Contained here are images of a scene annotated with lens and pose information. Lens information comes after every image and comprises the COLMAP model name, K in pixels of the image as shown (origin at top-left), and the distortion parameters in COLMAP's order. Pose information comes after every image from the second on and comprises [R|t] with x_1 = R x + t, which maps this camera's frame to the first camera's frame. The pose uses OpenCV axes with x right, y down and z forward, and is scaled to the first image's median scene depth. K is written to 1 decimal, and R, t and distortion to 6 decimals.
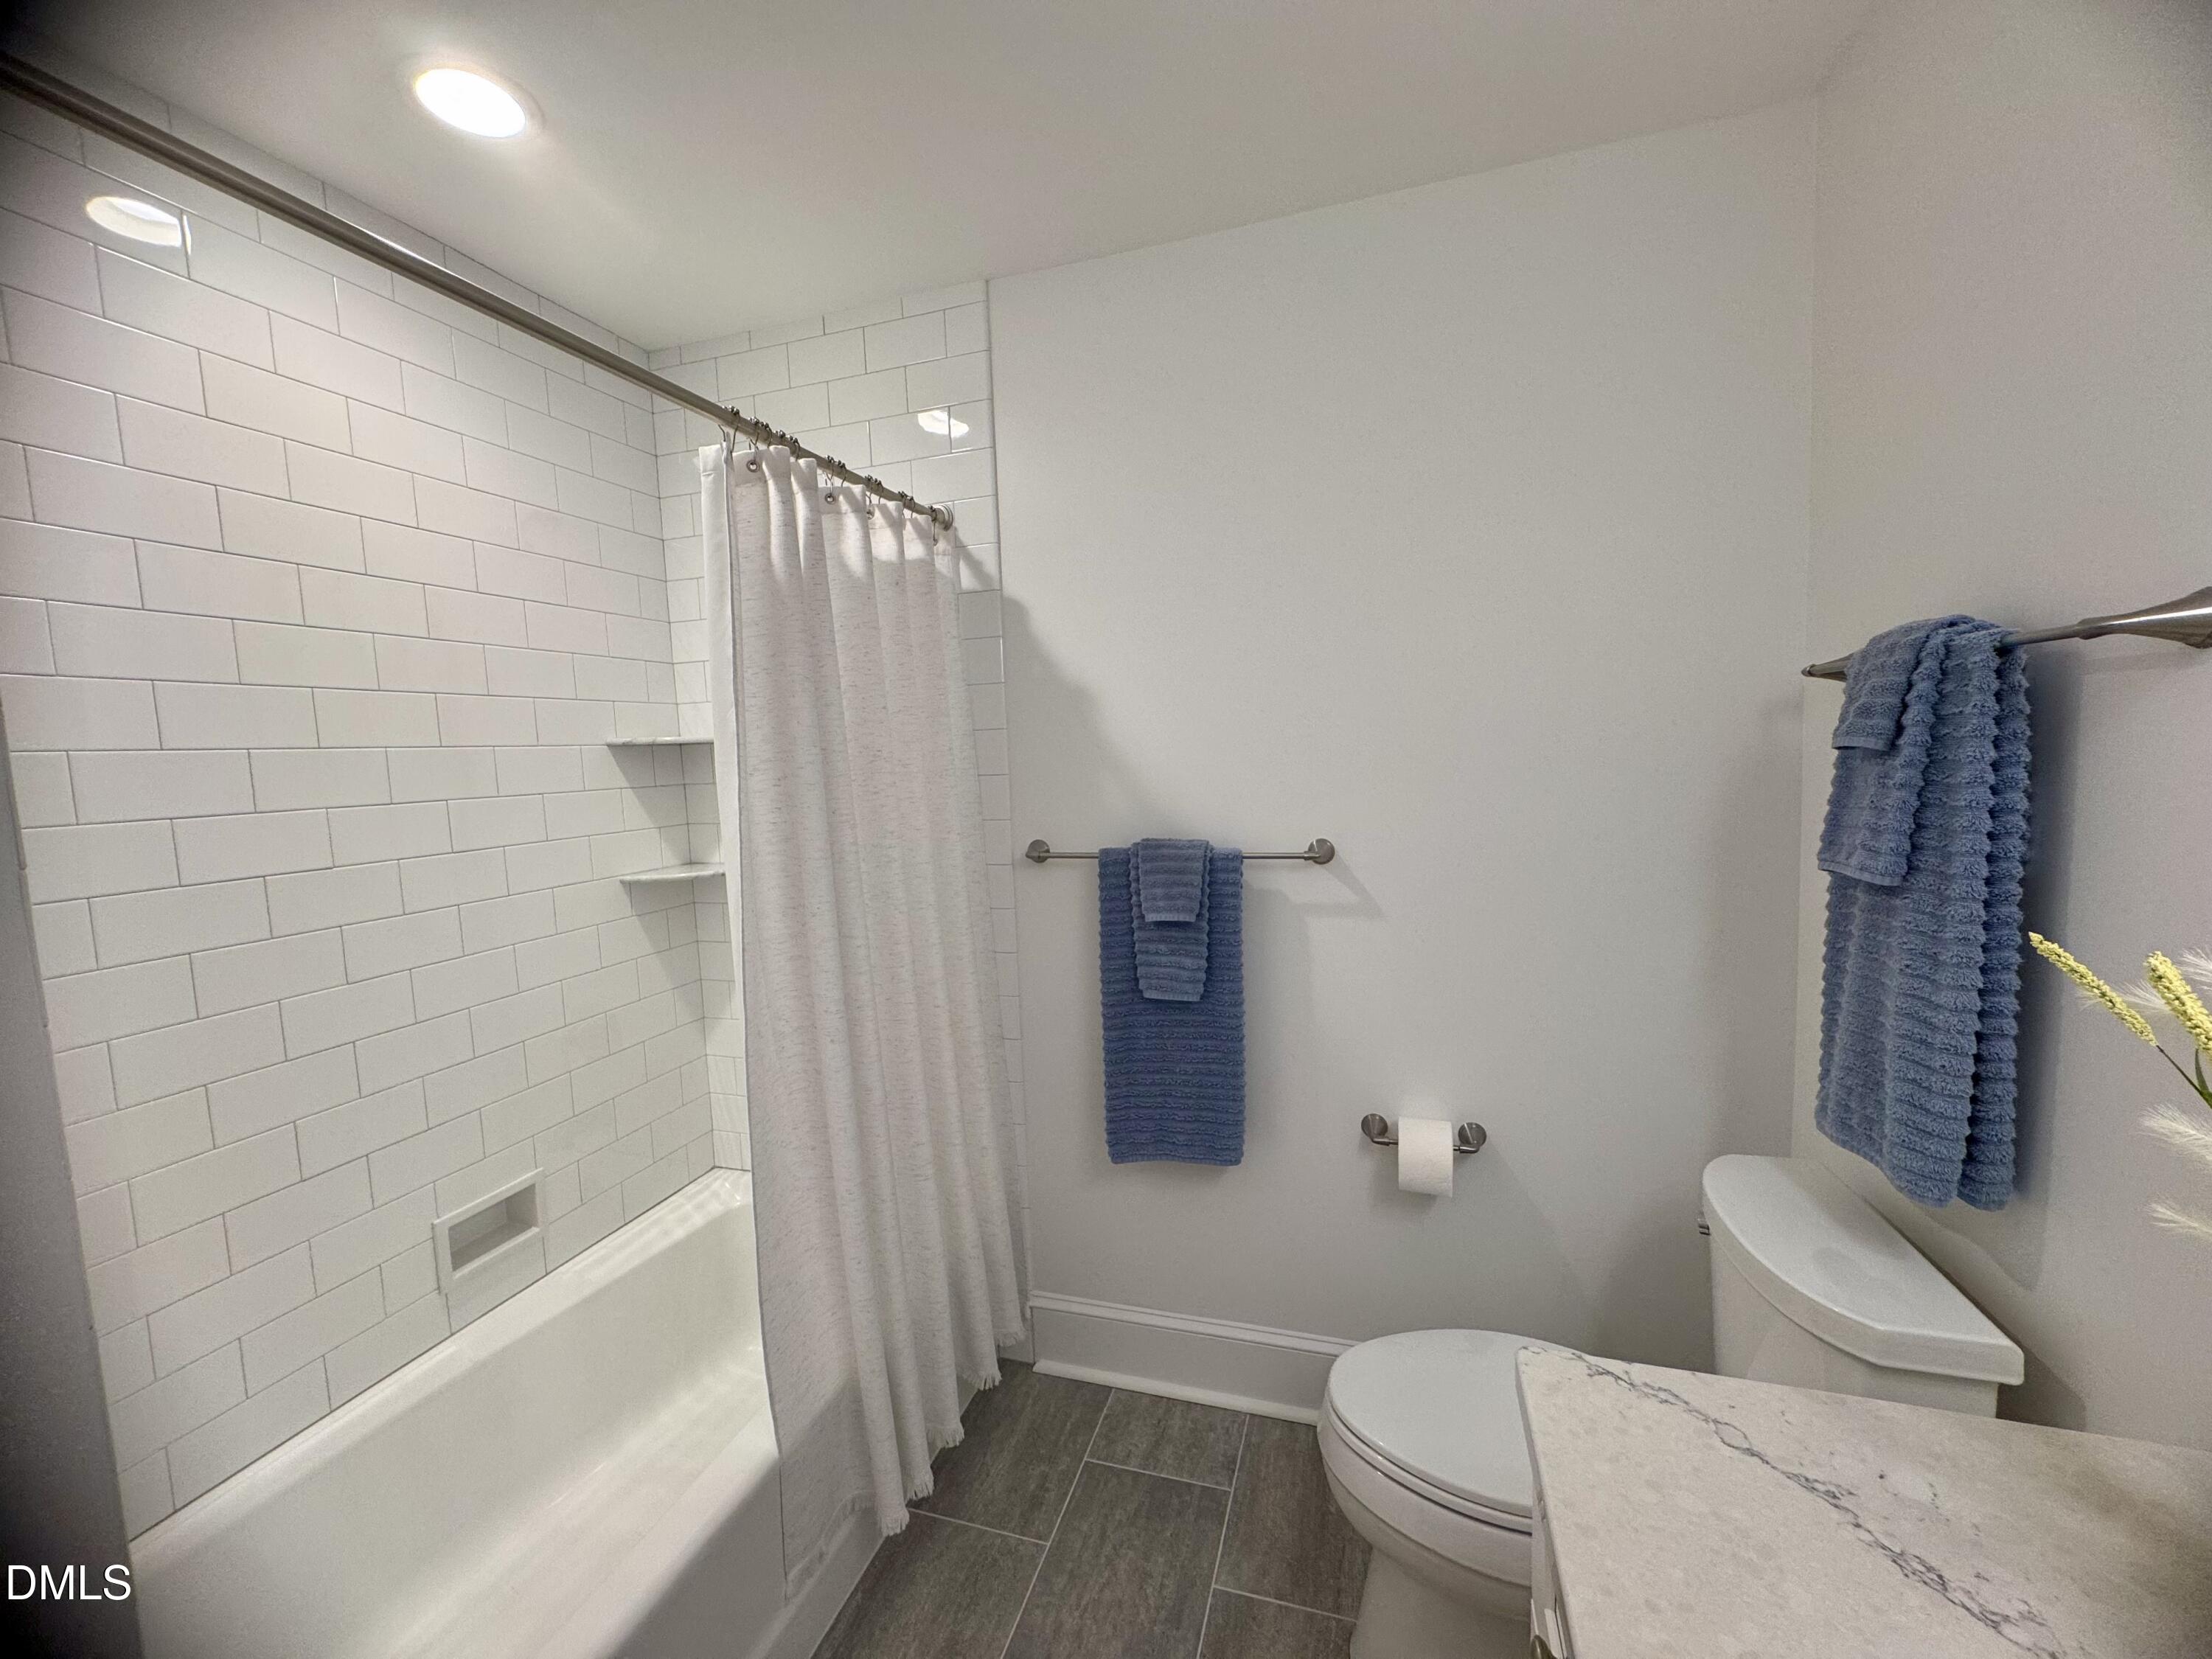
lens RADIAL K [[885.4, 0, 1100.6], [0, 885.4, 825.2], [0, 0, 1]] dist [-0.002711, 0.000178]
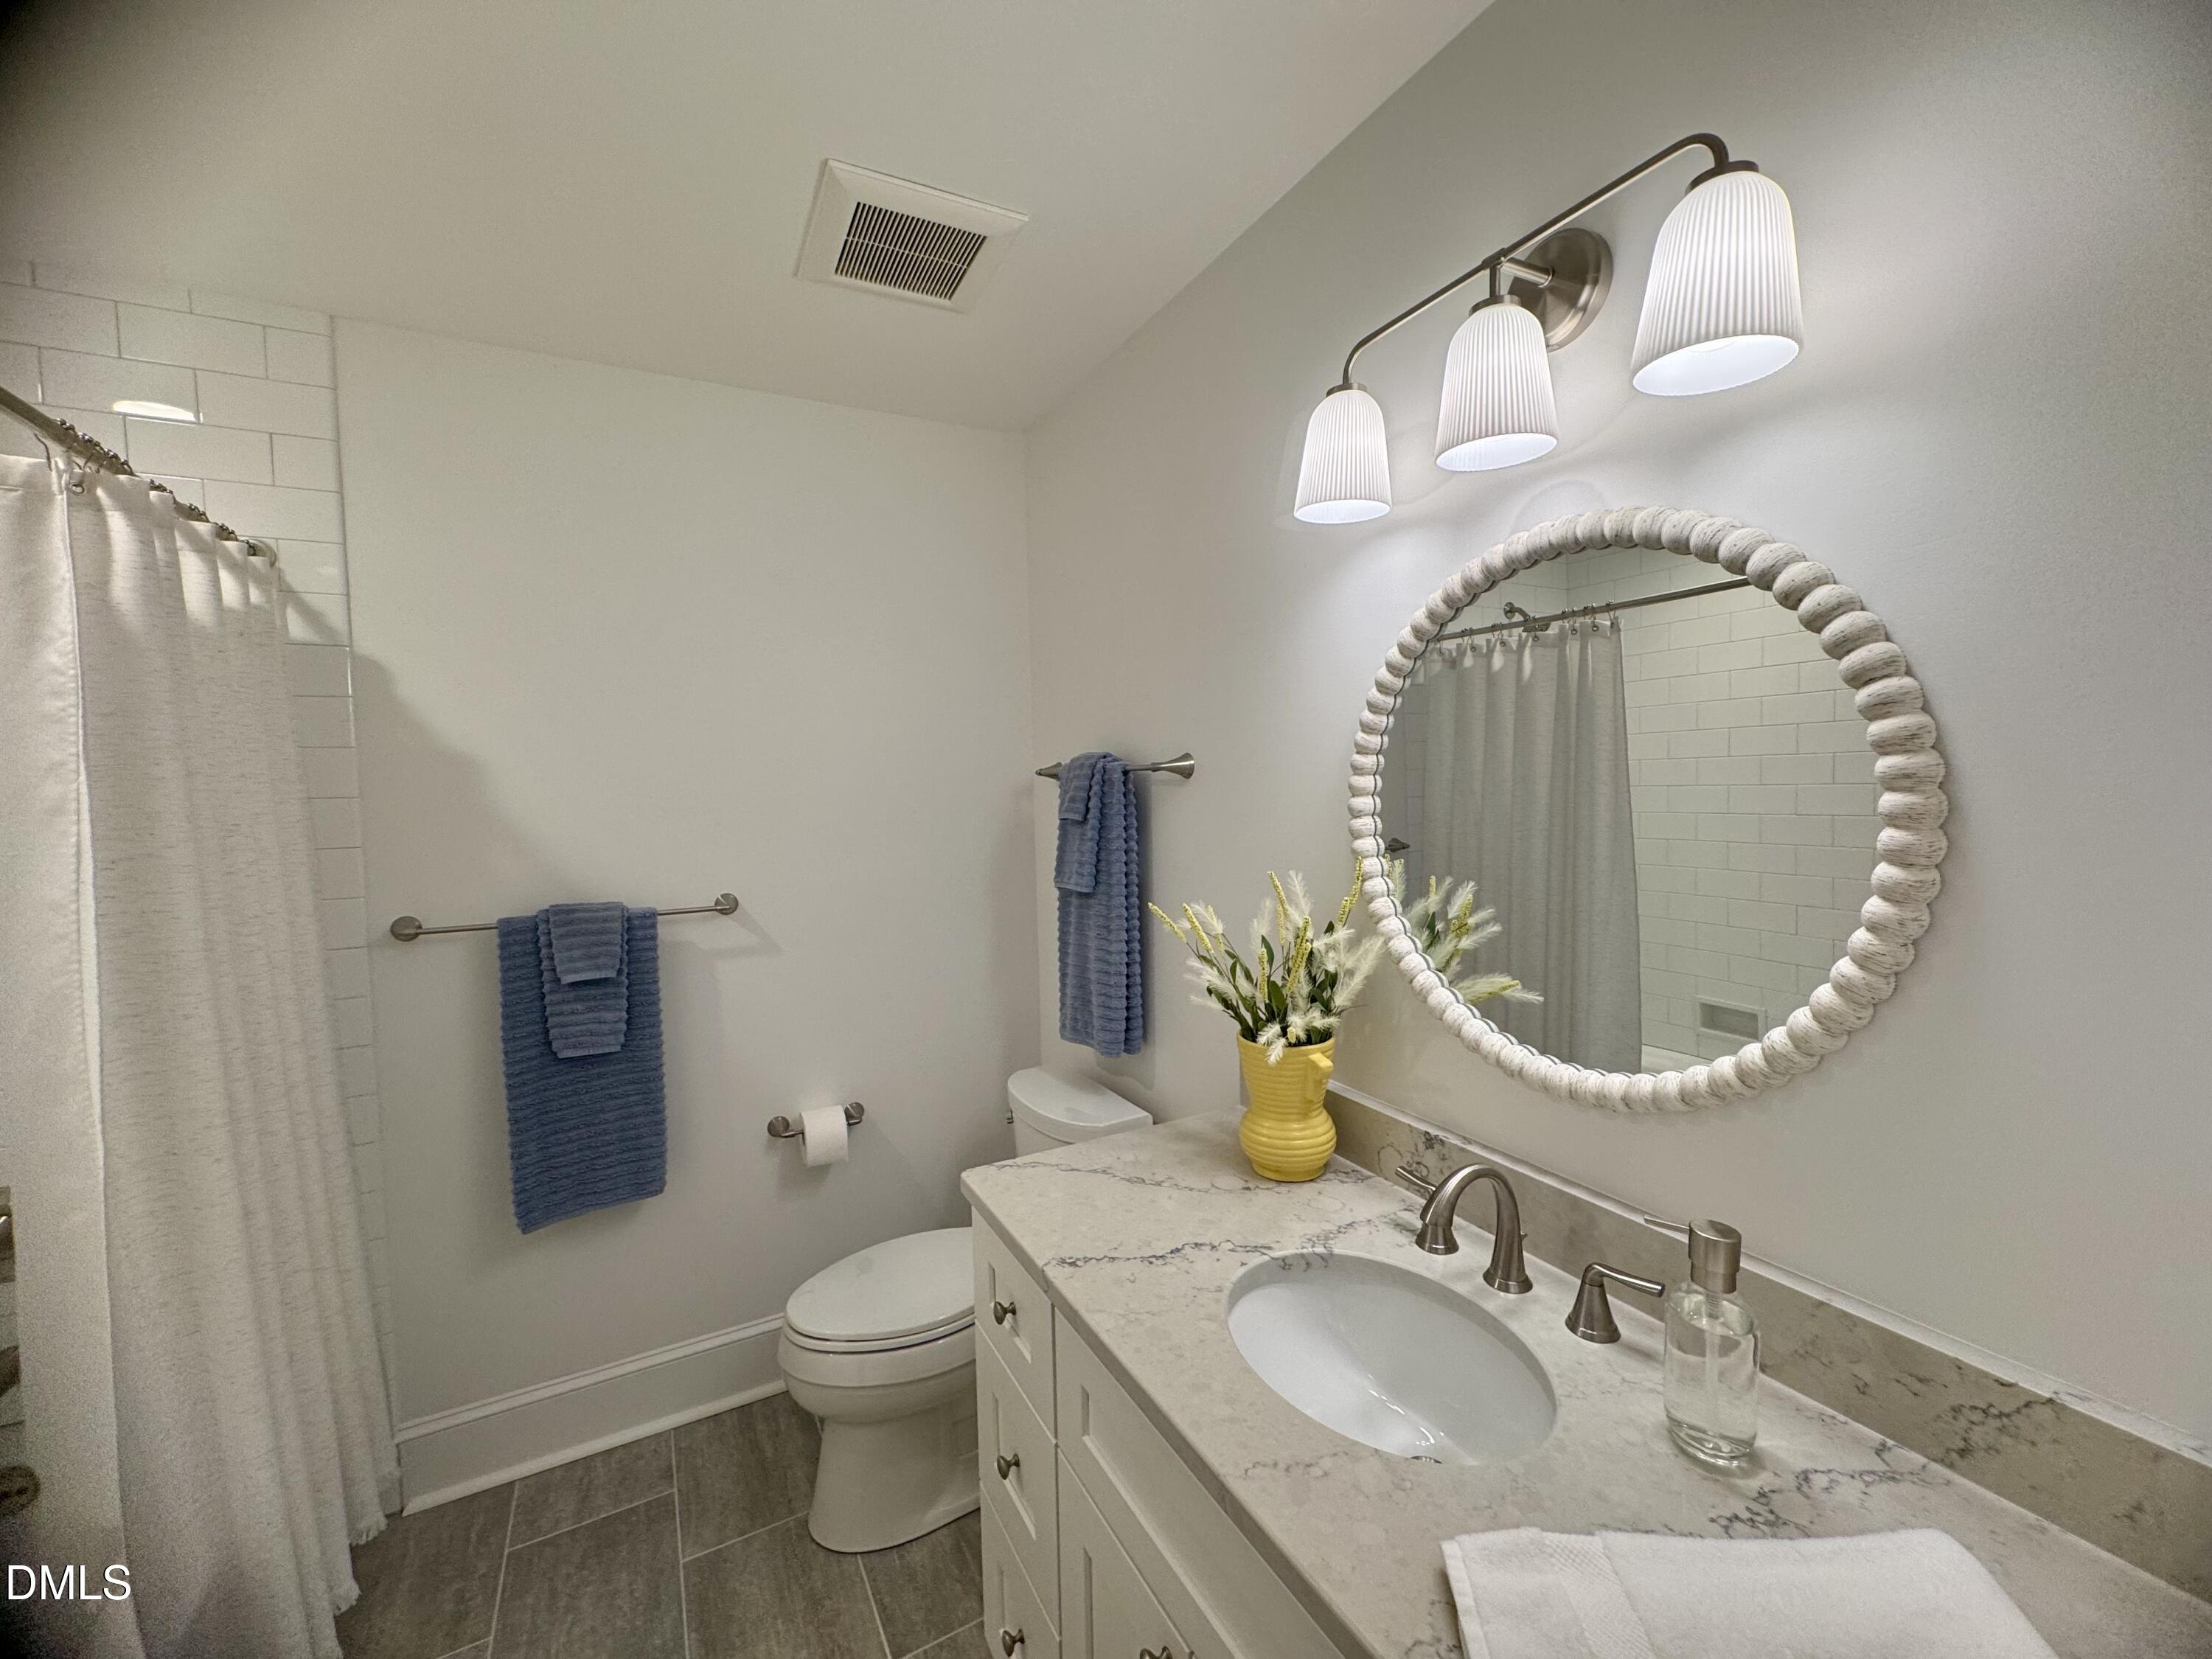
lens RADIAL K [[885.4, 0, 1107.9], [0, 885.4, 832.6], [0, 0, 1]] dist [-0.002711, 0.000178]
pose [[0.691908, -0.018449, 0.721750, -0.293331], [0.059064, 0.997769, -0.031117, 0.001489], [-0.719566, 0.064160, 0.691454, -0.229104]]
